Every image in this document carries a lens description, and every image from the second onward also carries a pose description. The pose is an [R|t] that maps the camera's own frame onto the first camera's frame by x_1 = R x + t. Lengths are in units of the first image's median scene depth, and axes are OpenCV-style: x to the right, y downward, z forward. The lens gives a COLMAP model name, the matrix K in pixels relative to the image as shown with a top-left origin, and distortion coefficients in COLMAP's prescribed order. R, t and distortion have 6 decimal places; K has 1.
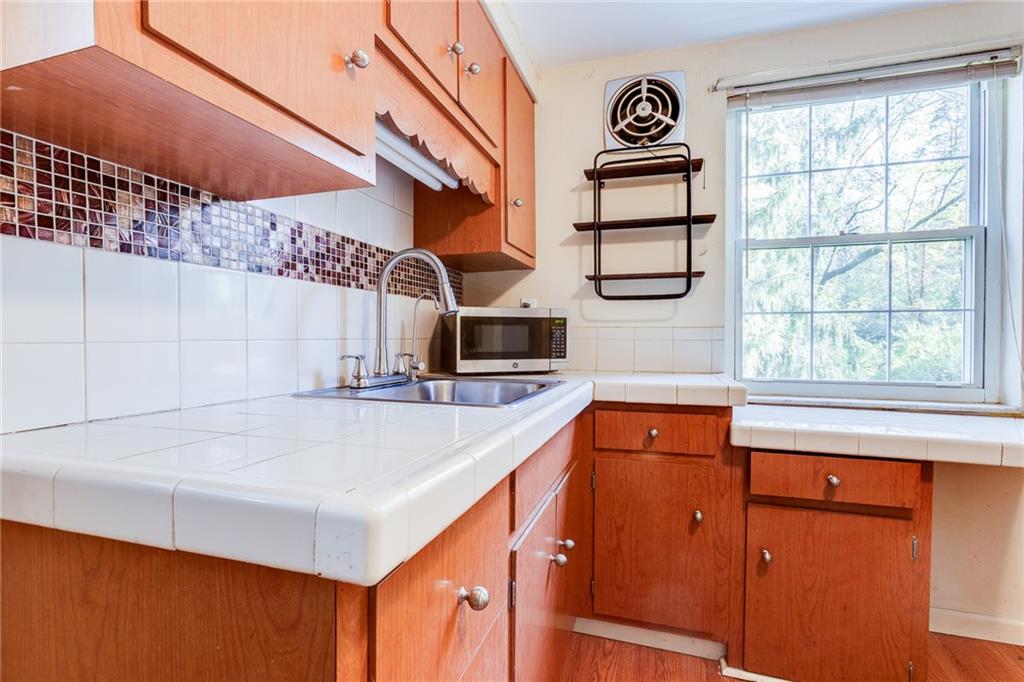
lens RADIAL K [[480.1, 0, 514.3], [0, 480.1, 335.3], [0, 0, 1]] dist [-0.003661, -0.000435]
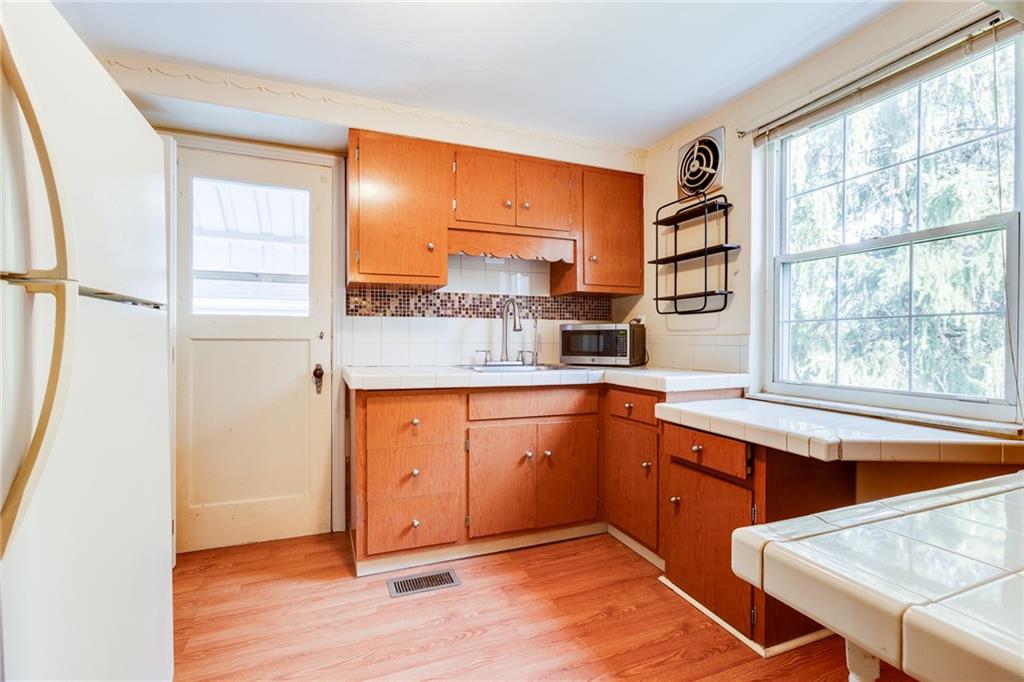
lens RADIAL K [[470.3, 0, 506.8], [0, 470.3, 331.4], [0, 0, 1]] dist [-0.004823, -0.000103]
pose [[0.624929, -0.014045, -0.780555, 1.043702], [-0.001199, 0.999820, -0.018951, -0.002974], [0.780681, 0.012779, 0.624799, -0.198089]]
